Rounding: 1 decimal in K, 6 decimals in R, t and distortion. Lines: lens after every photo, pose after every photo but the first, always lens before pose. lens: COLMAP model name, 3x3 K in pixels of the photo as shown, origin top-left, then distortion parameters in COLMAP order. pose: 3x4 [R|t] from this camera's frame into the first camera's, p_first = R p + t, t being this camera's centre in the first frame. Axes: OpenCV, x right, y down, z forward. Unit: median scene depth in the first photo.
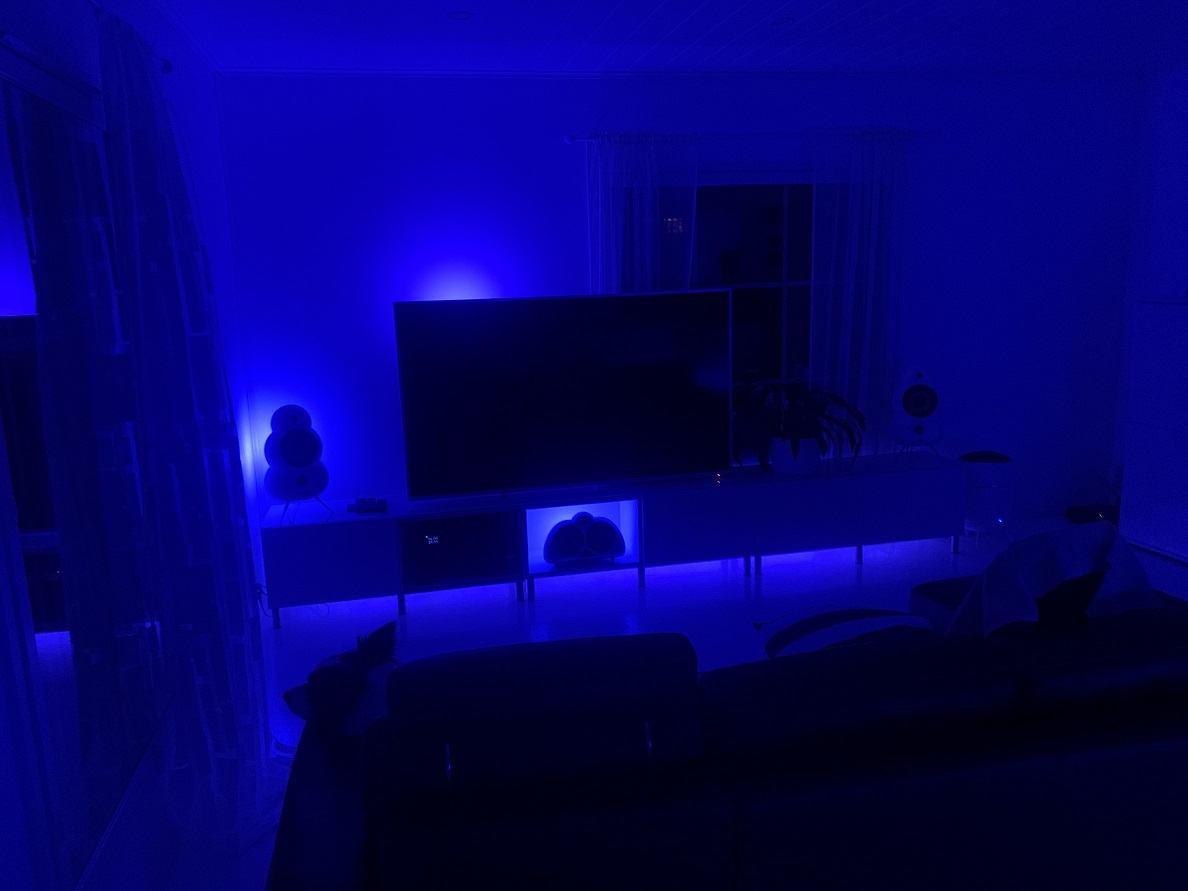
lens RADIAL K [[871.4, 0, 589.9], [0, 871.4, 440.6], [0, 0, 1]] dist [0.018203, -0.018156]
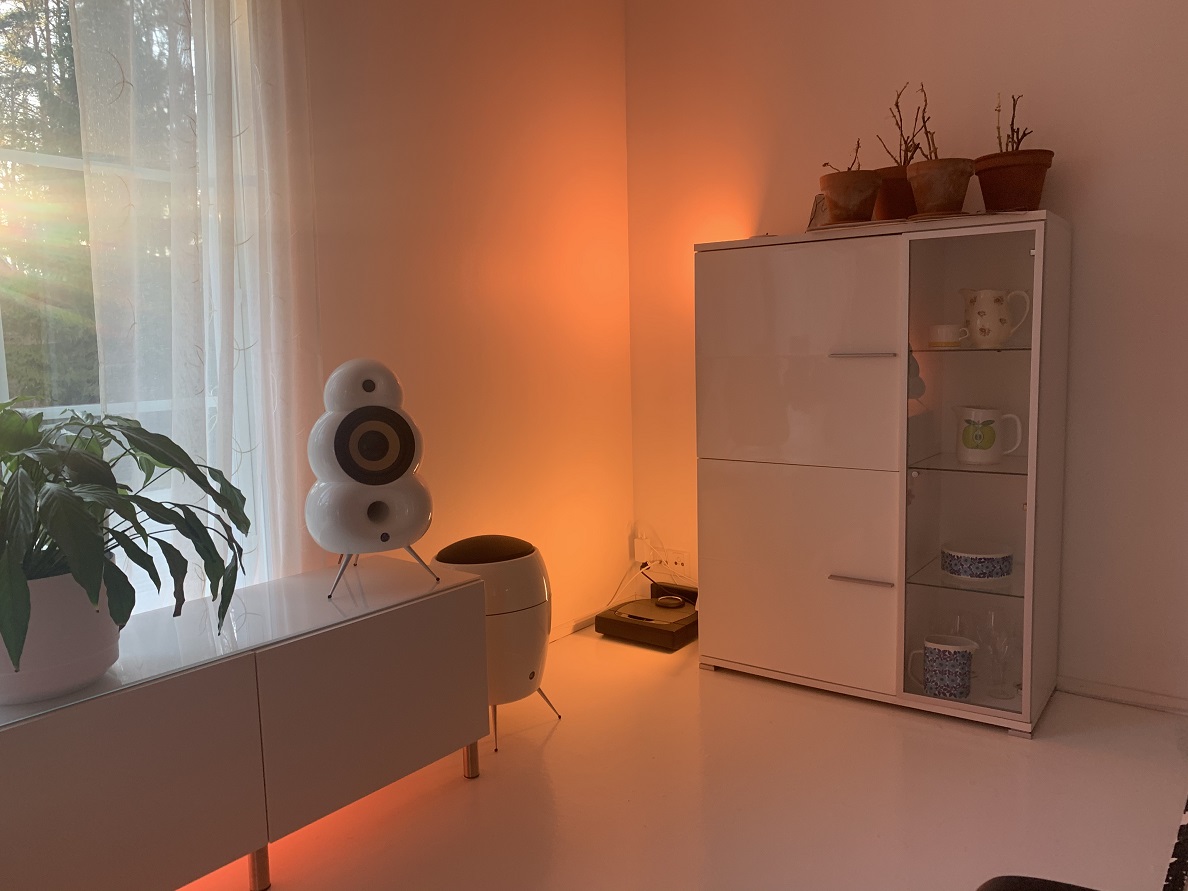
lens RADIAL K [[871.4, 0, 593.5], [0, 871.4, 430.5], [0, 0, 1]] dist [0.018203, -0.018156]
pose [[0.767059, -0.044681, 0.640018, 0.204229], [0.121740, 0.989585, -0.076820, -0.007447], [-0.629920, 0.136842, 0.764510, 0.658008]]
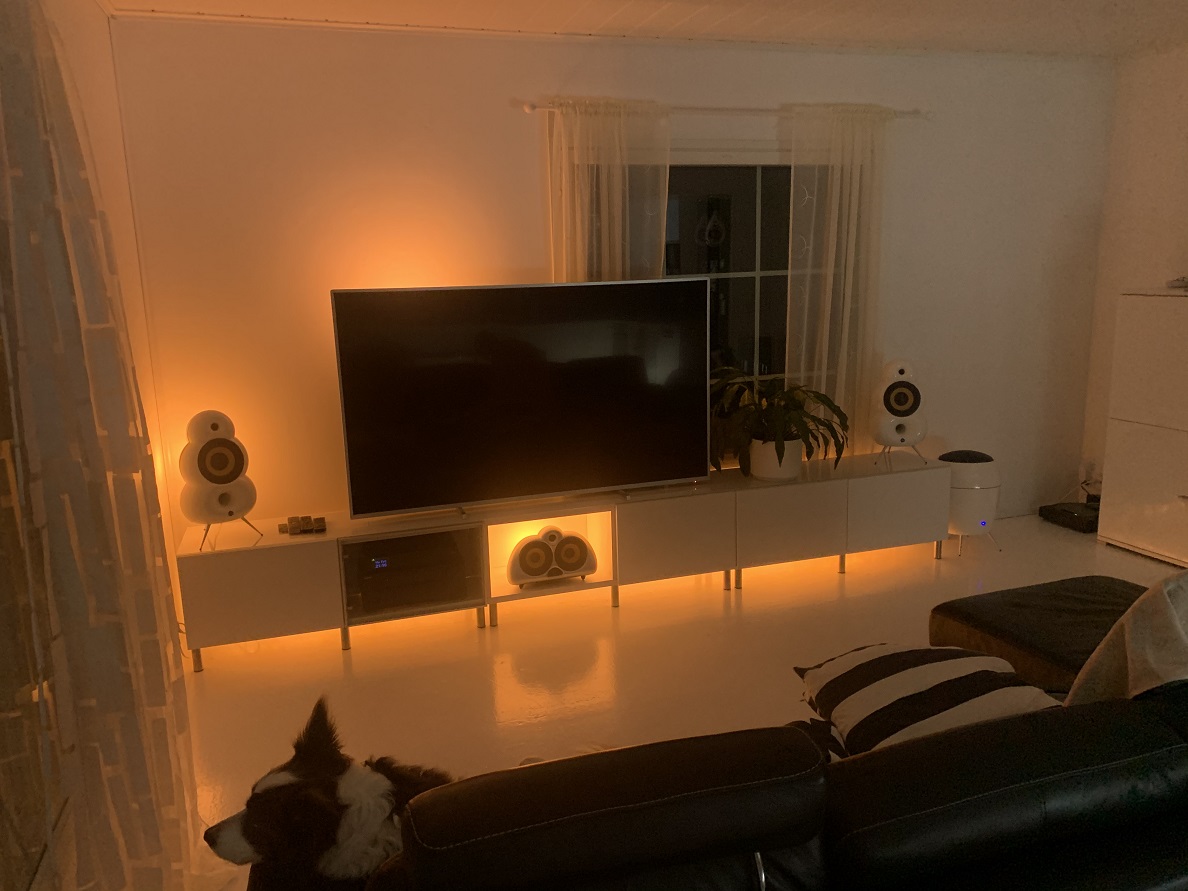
lens RADIAL K [[871.4, 0, 595.6], [0, 871.4, 443.5], [0, 0, 1]] dist [0.018203, -0.018156]
pose [[0.994787, -0.014342, 0.100956, -0.051284], [0.013582, 0.999874, 0.008216, -0.010146], [-0.101061, -0.006802, 0.994857, 0.105488]]
